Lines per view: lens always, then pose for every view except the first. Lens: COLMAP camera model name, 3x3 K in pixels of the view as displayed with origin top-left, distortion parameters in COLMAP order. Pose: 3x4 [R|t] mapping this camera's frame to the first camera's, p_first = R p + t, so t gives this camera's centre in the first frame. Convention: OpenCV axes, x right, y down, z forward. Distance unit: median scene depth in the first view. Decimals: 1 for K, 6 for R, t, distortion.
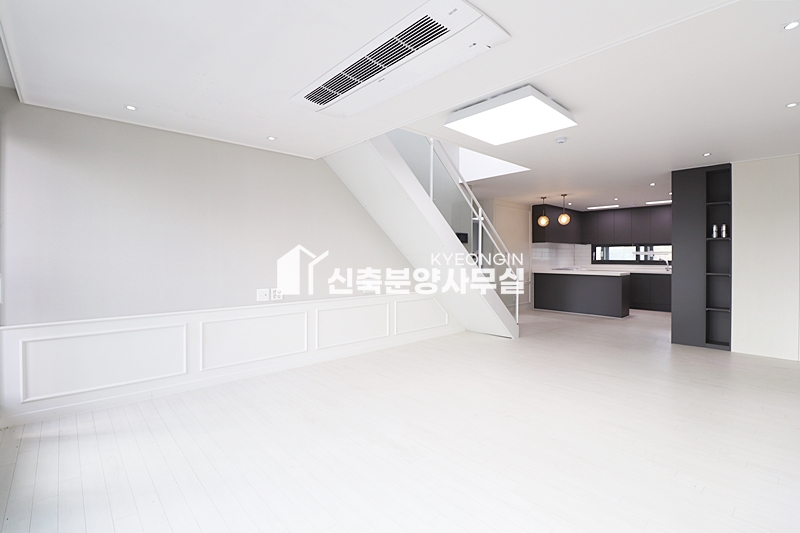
lens RADIAL K [[371.9, 0, 405.5], [0, 371.9, 256.1], [0, 0, 1]] dist [-0.001352, -0.000217]
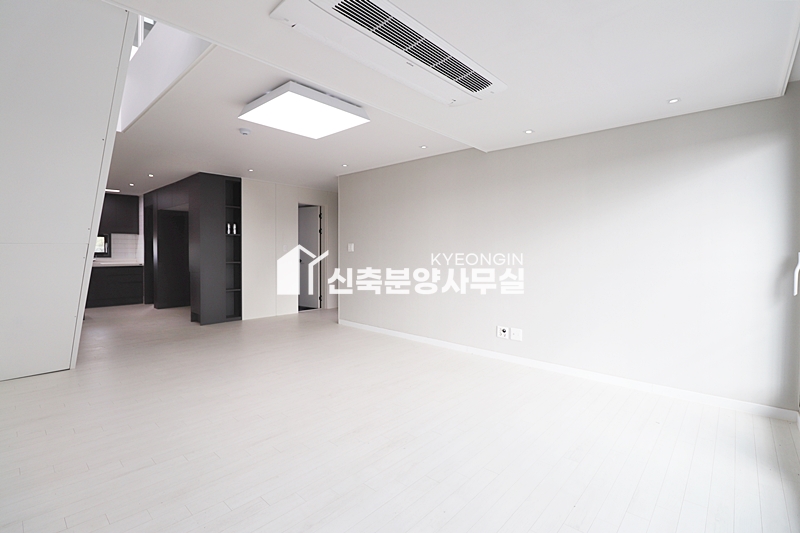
lens RADIAL K [[371.9, 0, 405.5], [0, 371.9, 256.1], [0, 0, 1]] dist [-0.001352, -0.000217]
pose [[-0.093807, -0.016118, 0.995460, -0.487848], [-0.007757, 0.999850, 0.015458, 0.002146], [-0.995560, -0.006272, -0.093918, 0.523936]]
